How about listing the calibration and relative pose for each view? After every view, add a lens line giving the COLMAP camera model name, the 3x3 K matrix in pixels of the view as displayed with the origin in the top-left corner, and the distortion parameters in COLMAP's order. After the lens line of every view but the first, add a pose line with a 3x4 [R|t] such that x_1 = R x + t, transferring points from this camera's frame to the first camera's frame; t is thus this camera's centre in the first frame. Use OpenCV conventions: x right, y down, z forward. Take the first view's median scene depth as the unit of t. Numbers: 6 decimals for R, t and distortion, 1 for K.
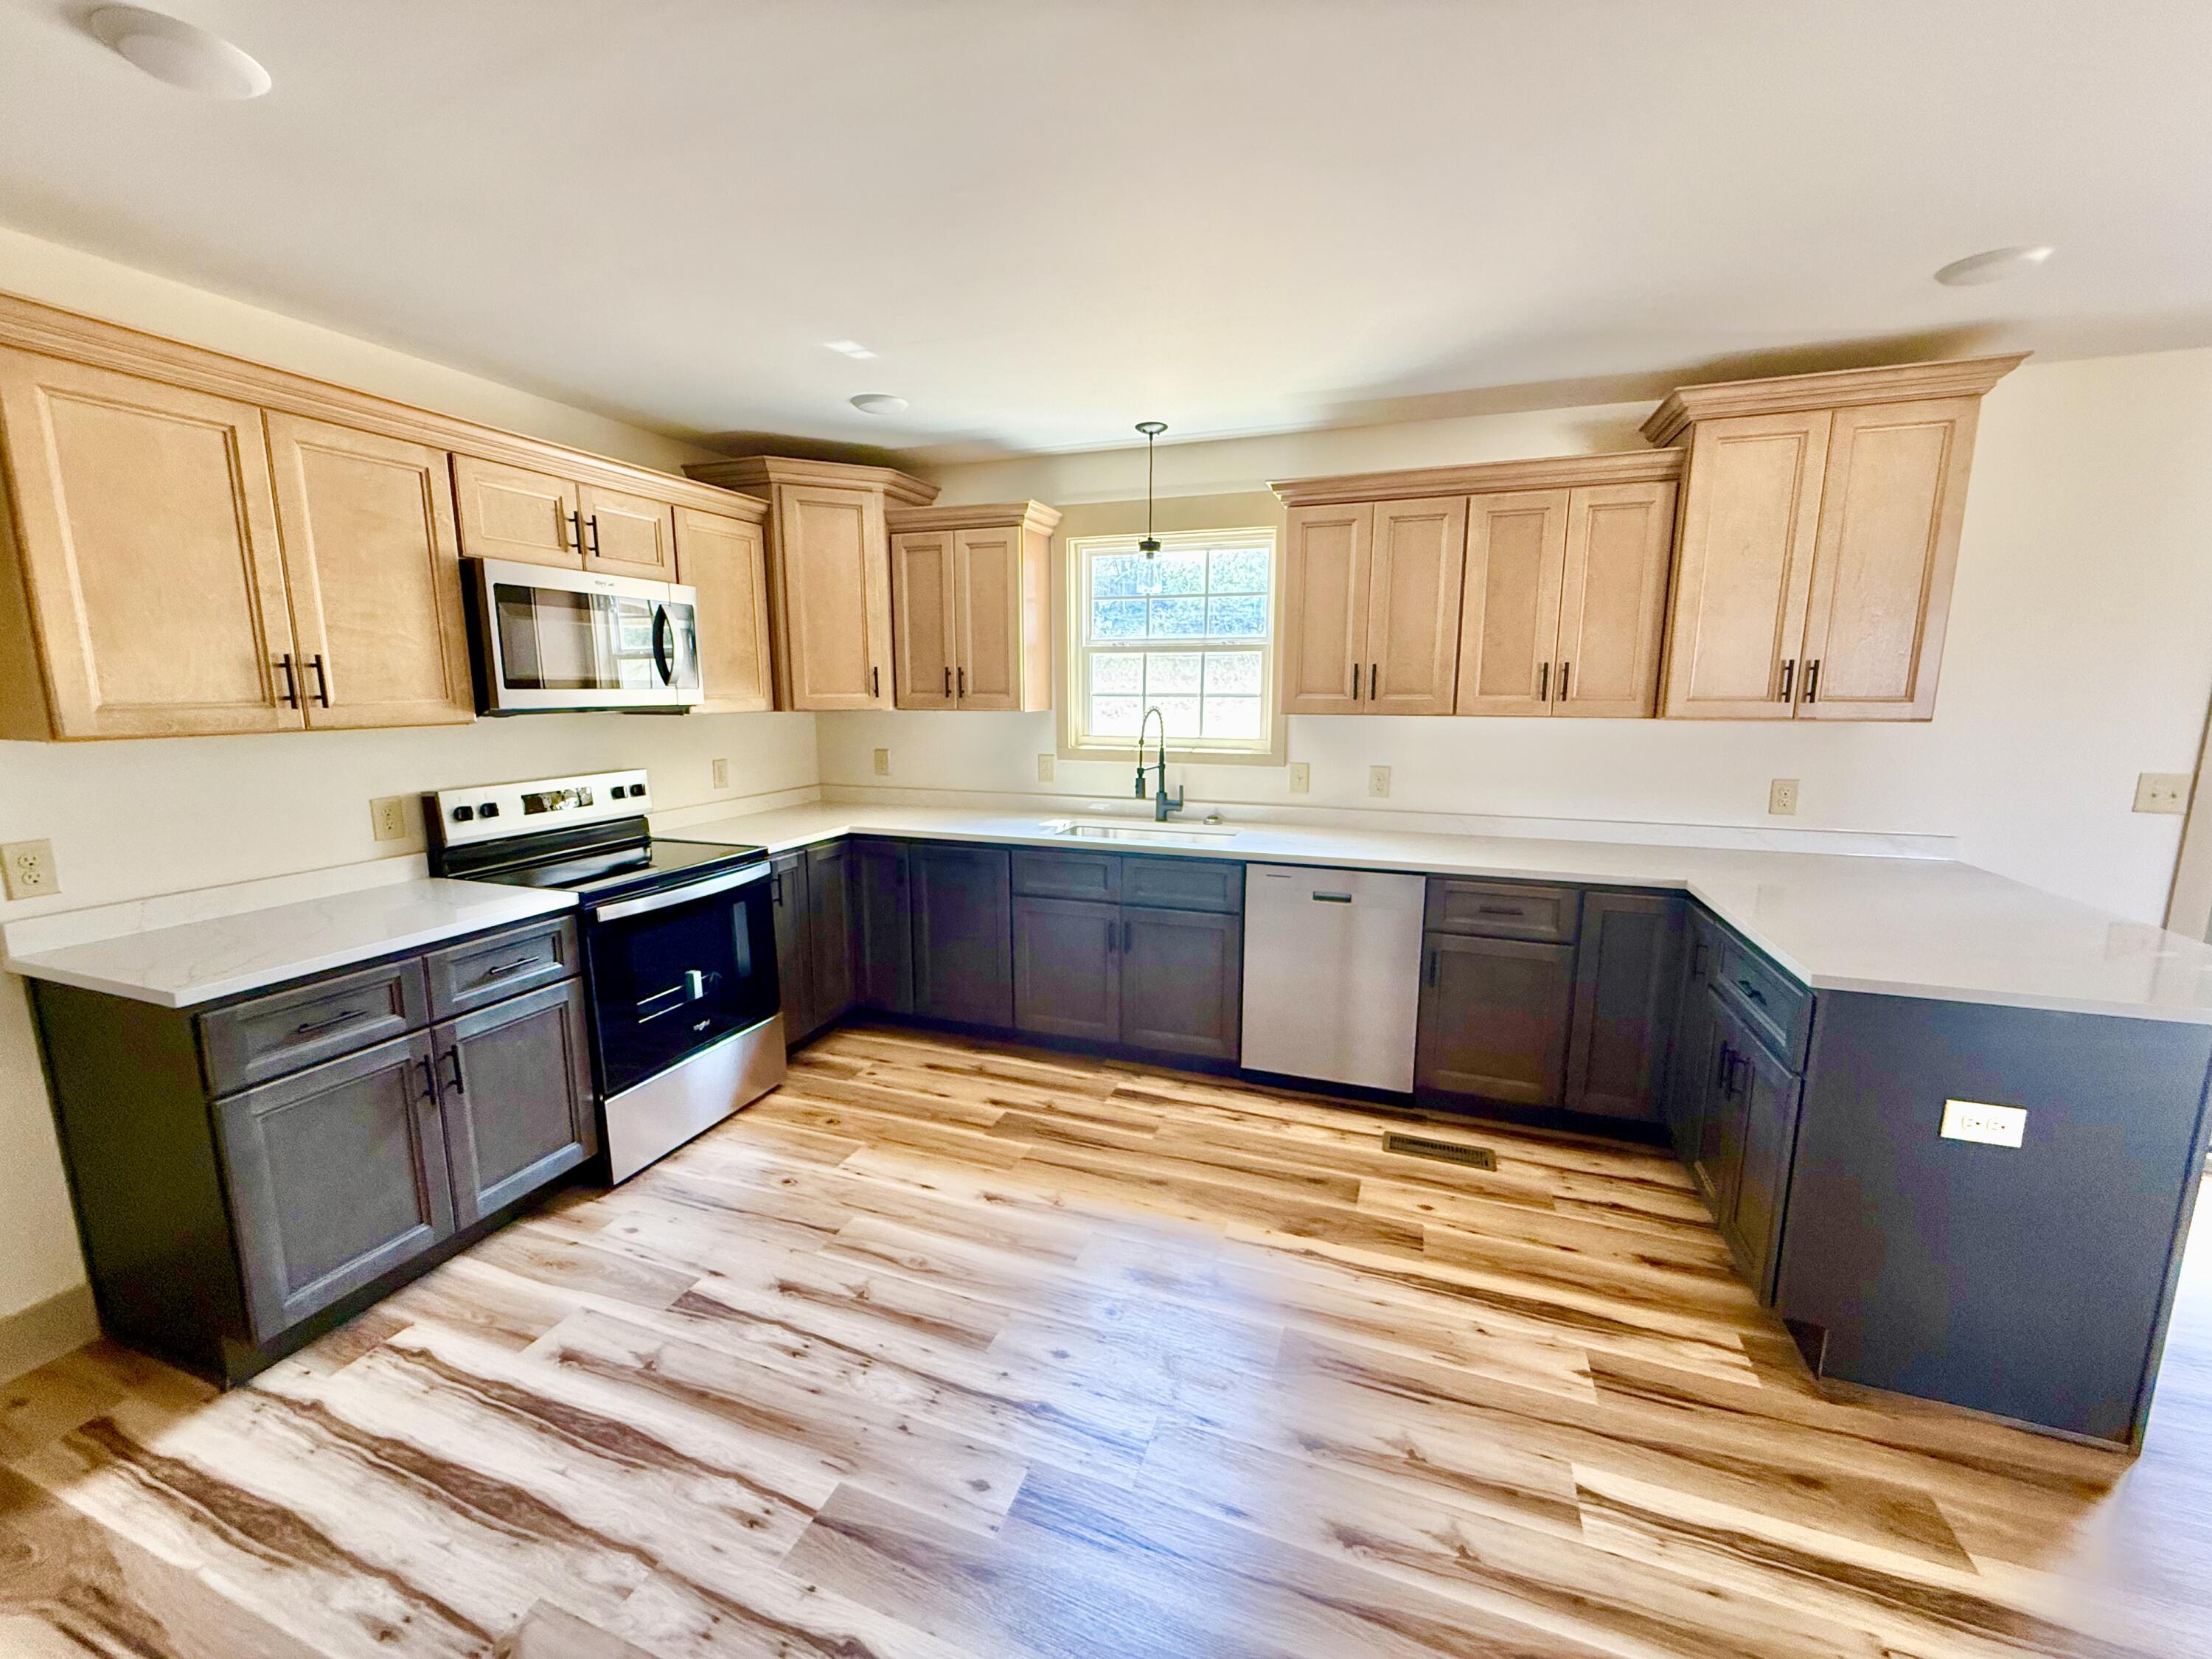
lens RADIAL K [[880.0, 0, 1098.5], [0, 880.0, 827.3], [0, 0, 1]] dist [-0.000795, 0.000905]
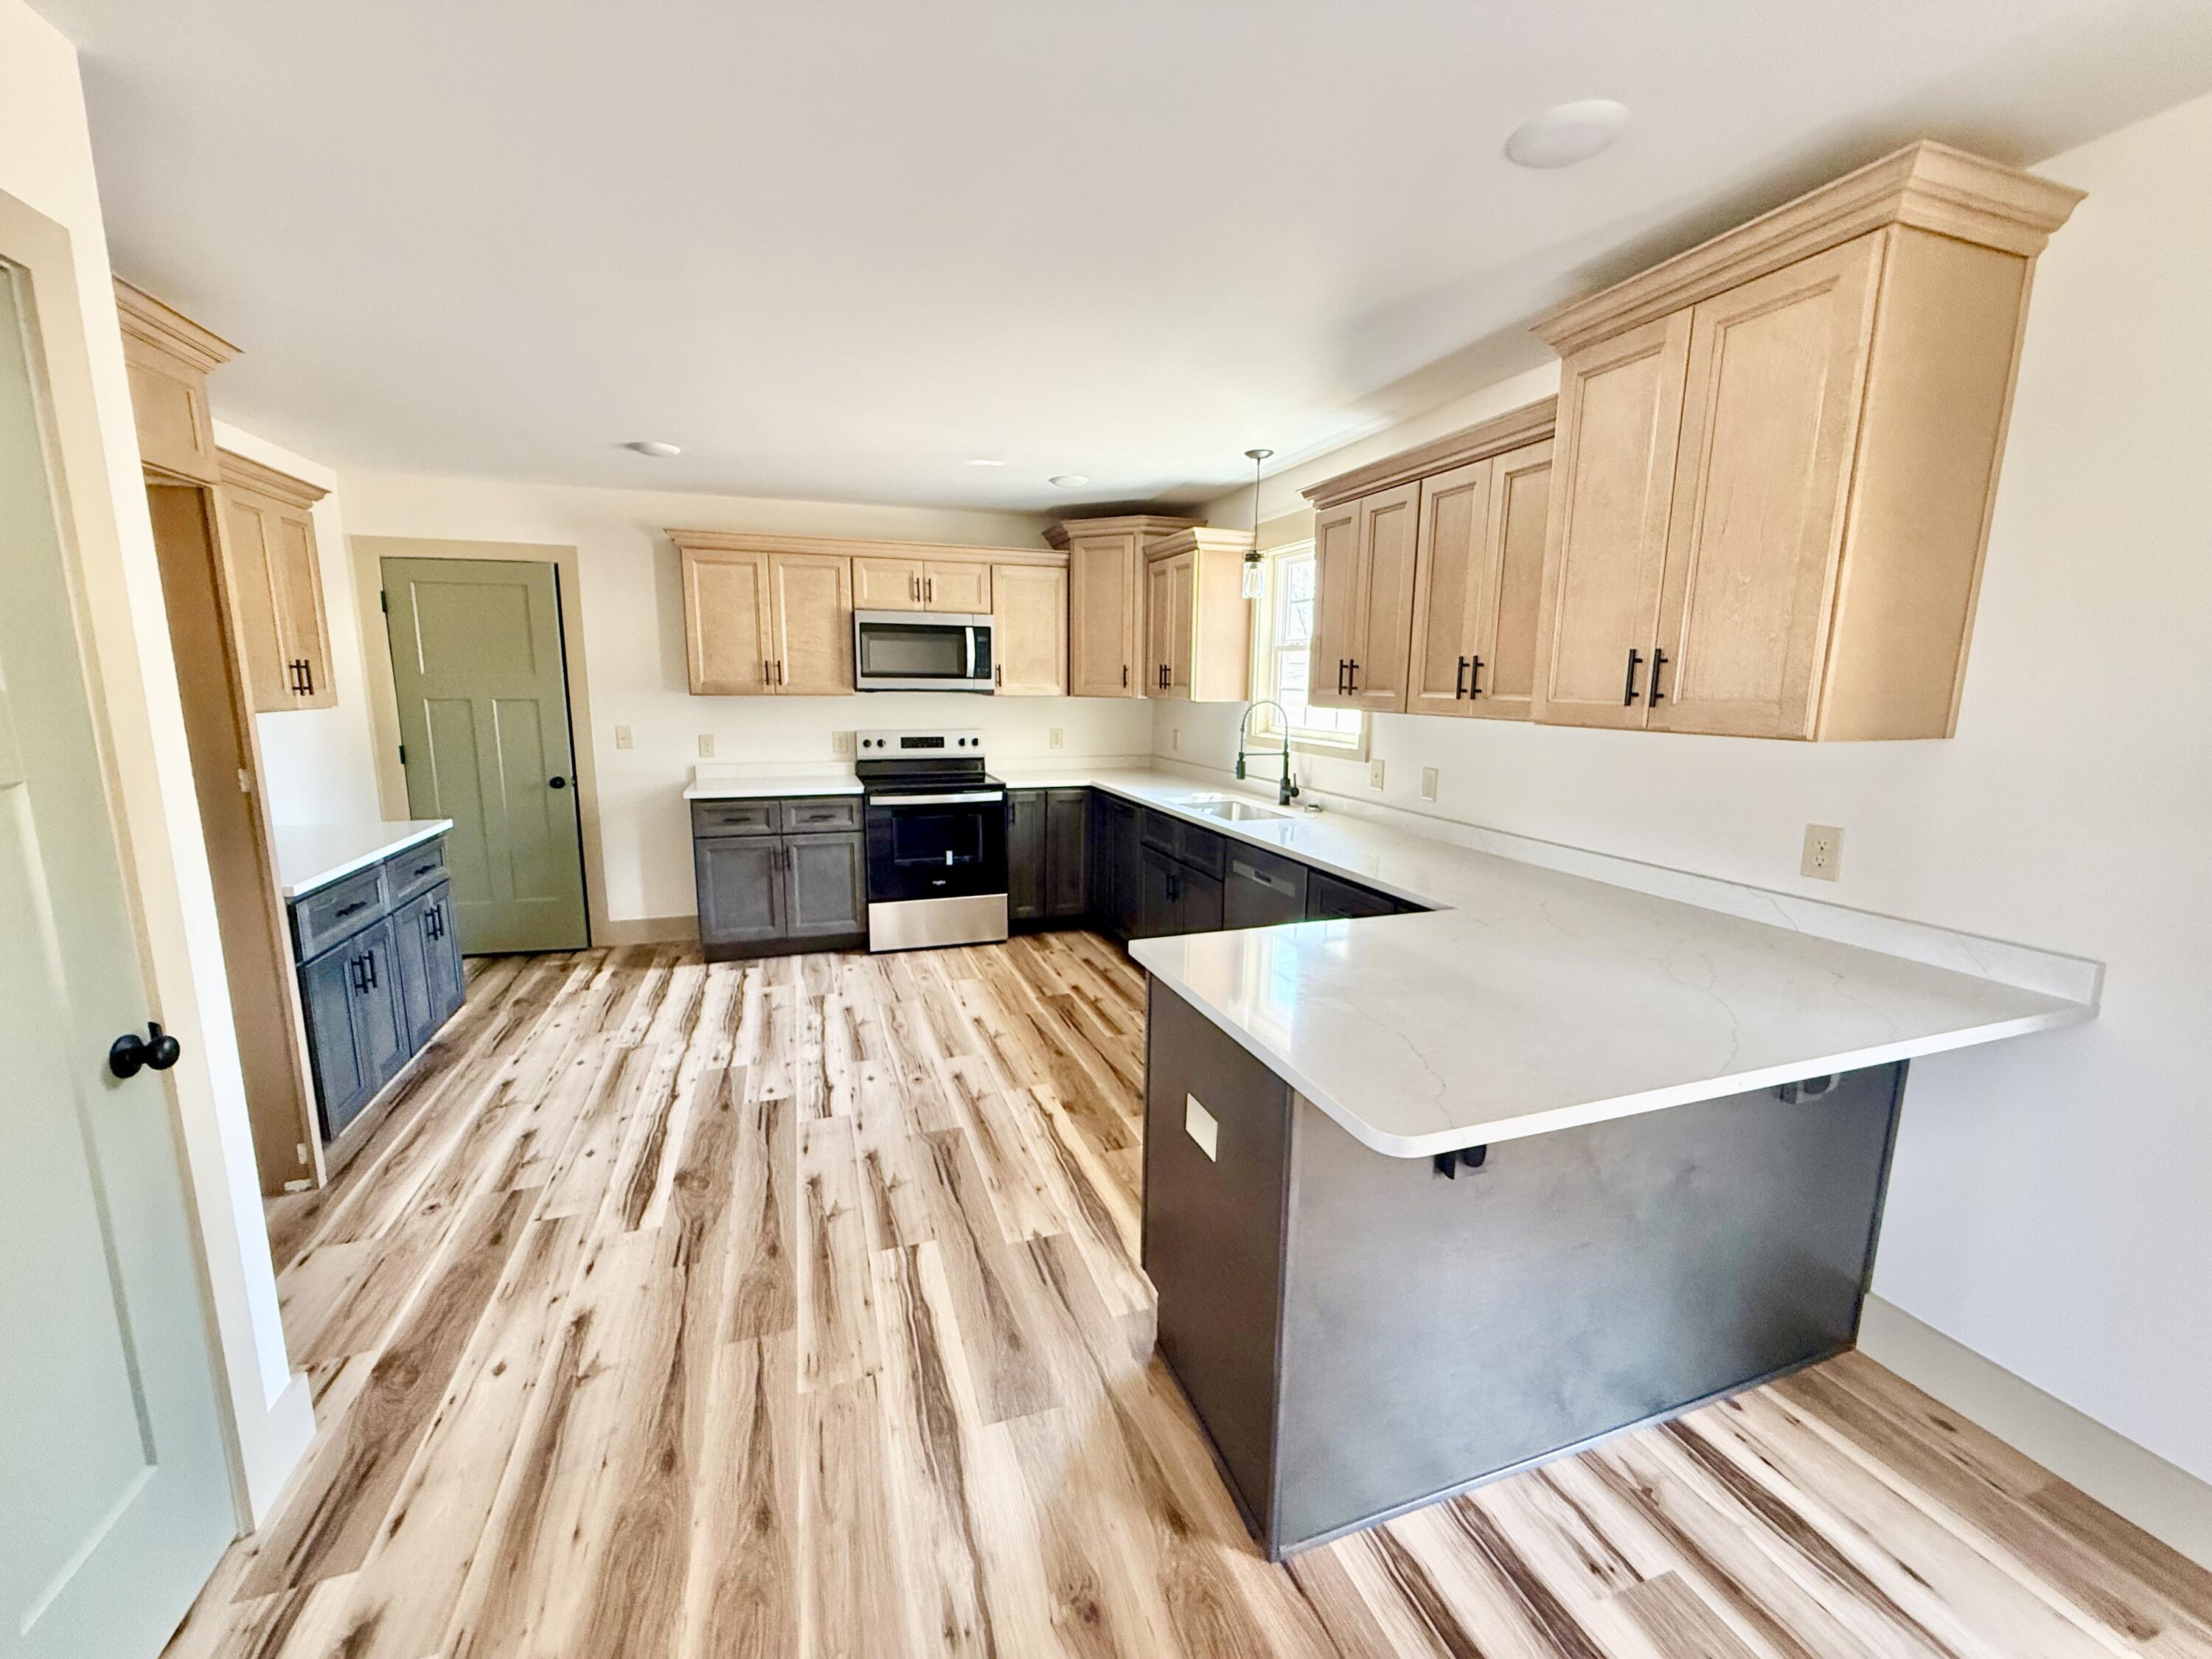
lens RADIAL K [[880.0, 0, 1101.1], [0, 880.0, 829.4], [0, 0, 1]] dist [-0.000795, 0.000905]
pose [[0.632133, 0.136967, -0.762658, 1.010412], [-0.135593, 0.988620, 0.065161, -0.022883], [0.762904, 0.062221, 0.643511, 0.164720]]
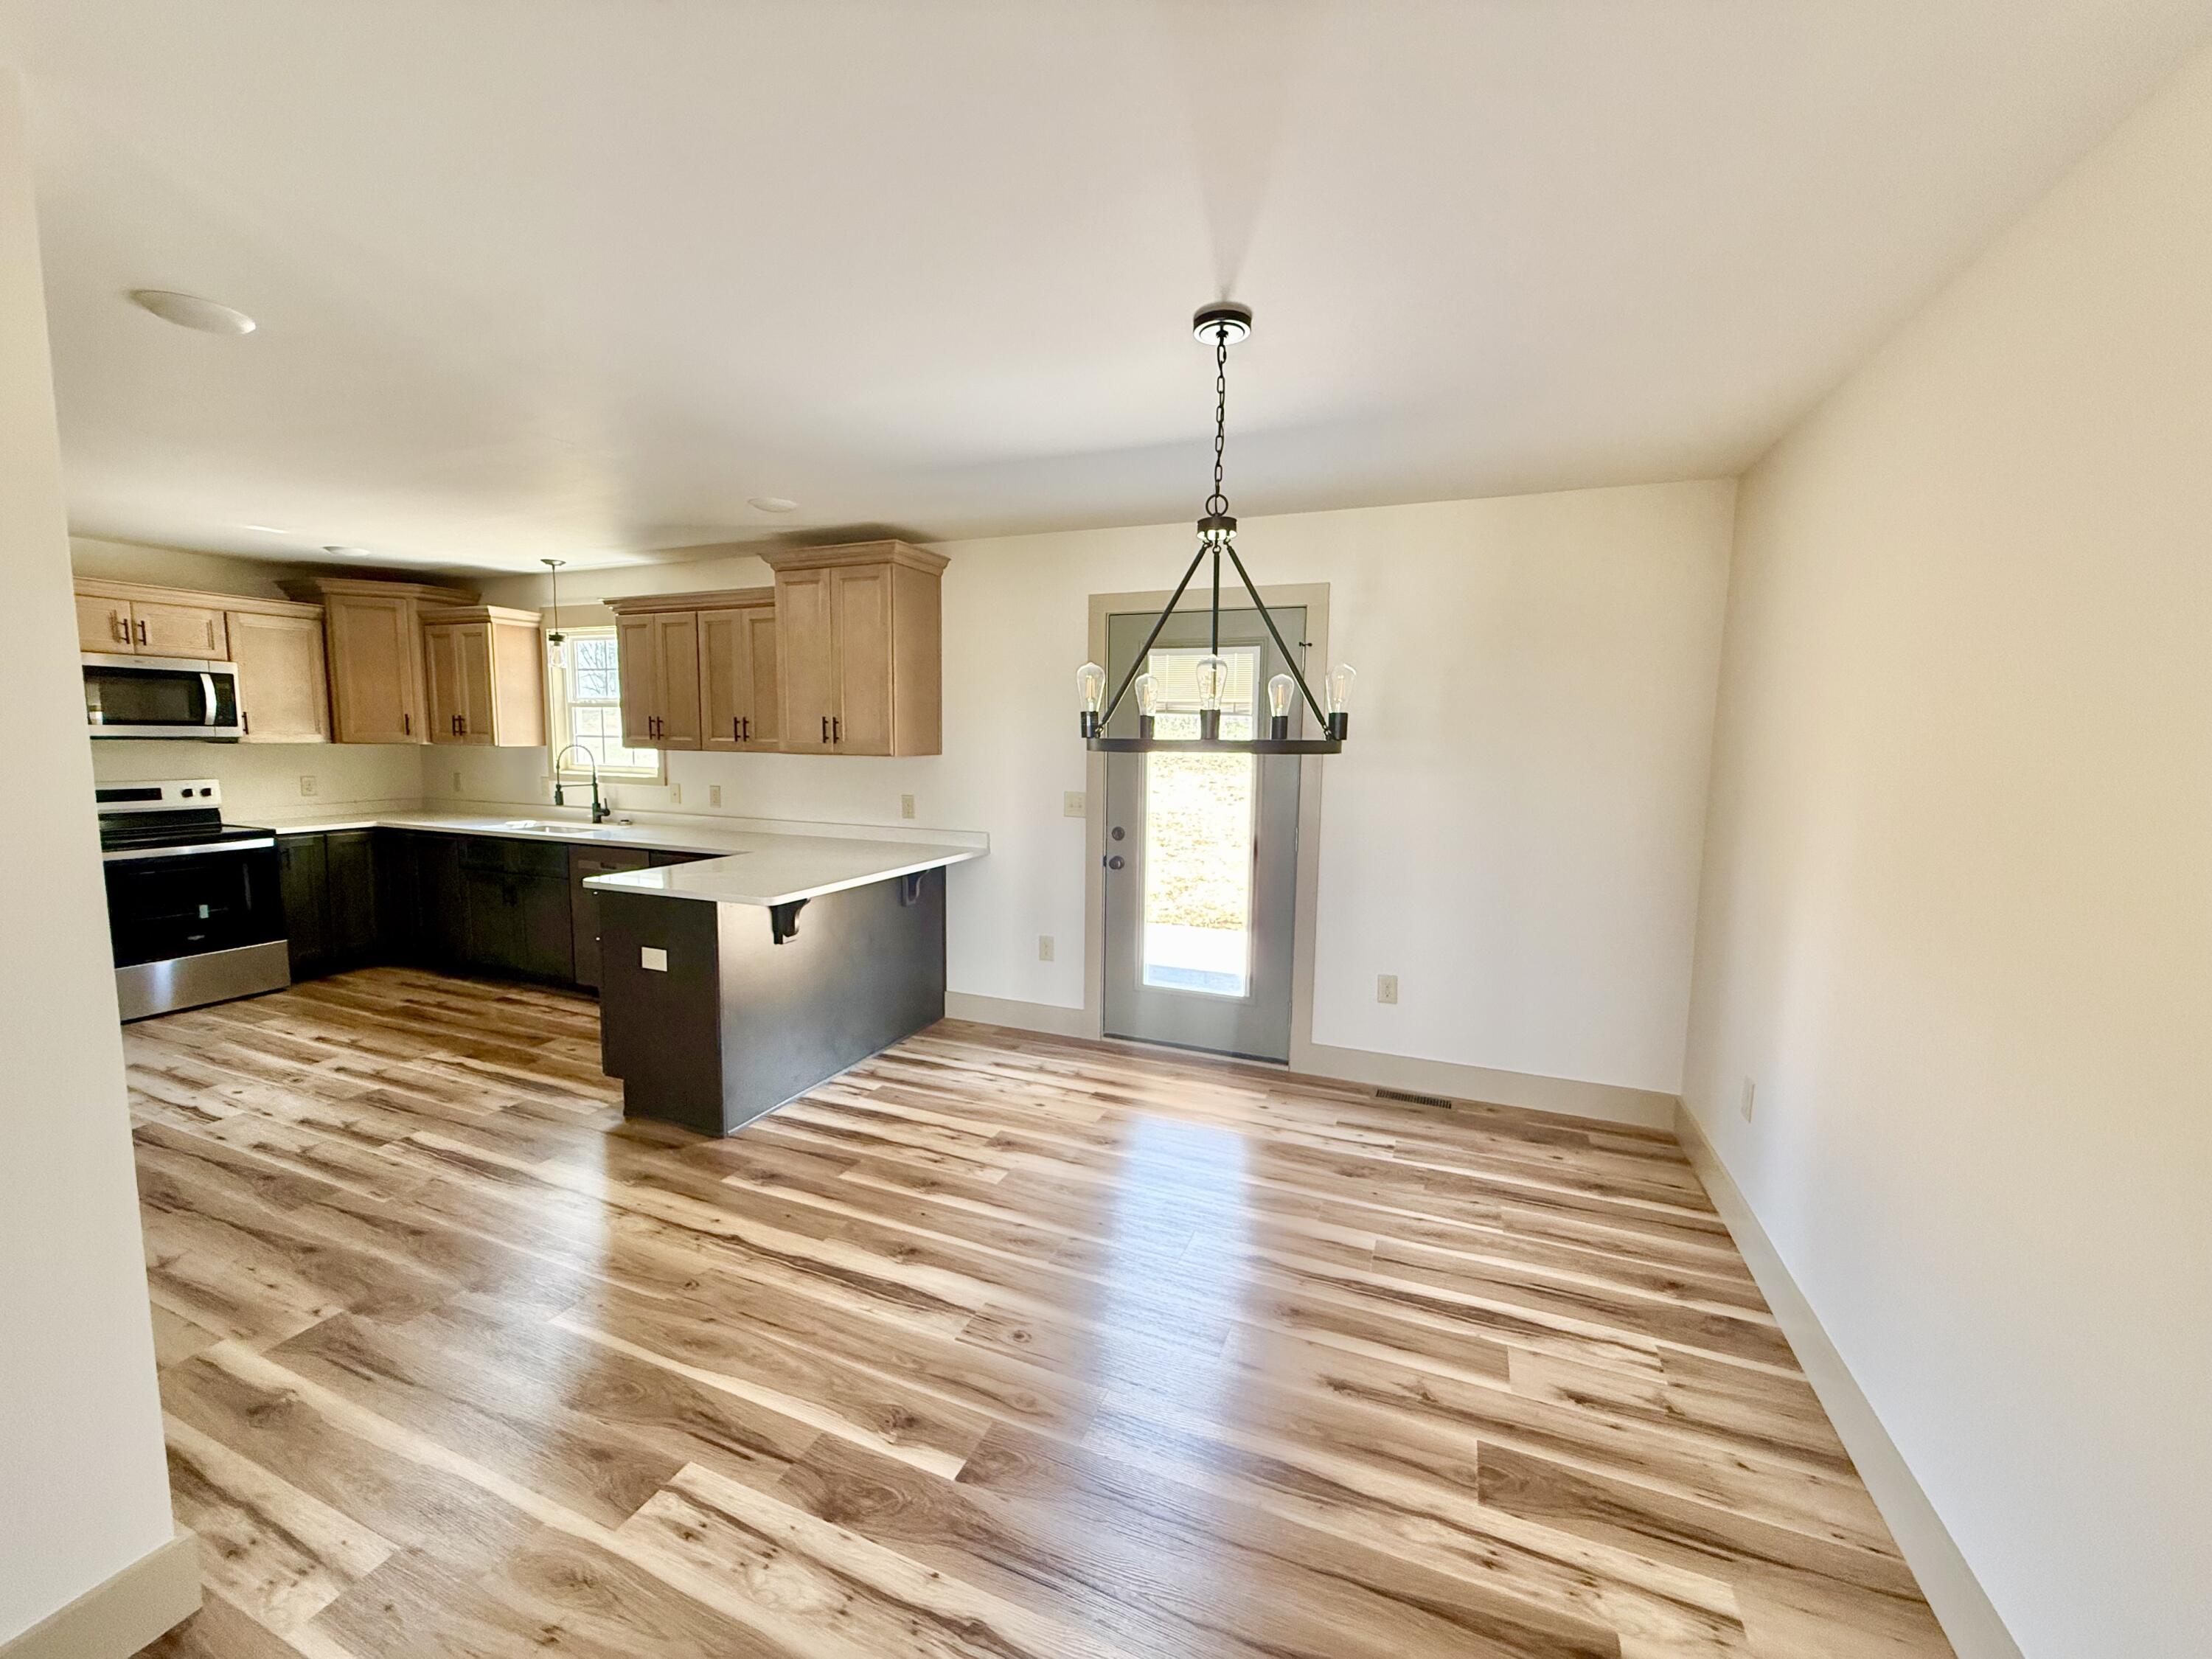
lens RADIAL K [[880.0, 0, 1101.8], [0, 880.0, 829.7], [0, 0, 1]] dist [-0.000795, 0.000905]
pose [[0.999056, 0.017616, -0.039718, 1.261010], [-0.019835, 0.998223, -0.056183, 0.090232], [0.038658, 0.056918, 0.997630, -0.537215]]
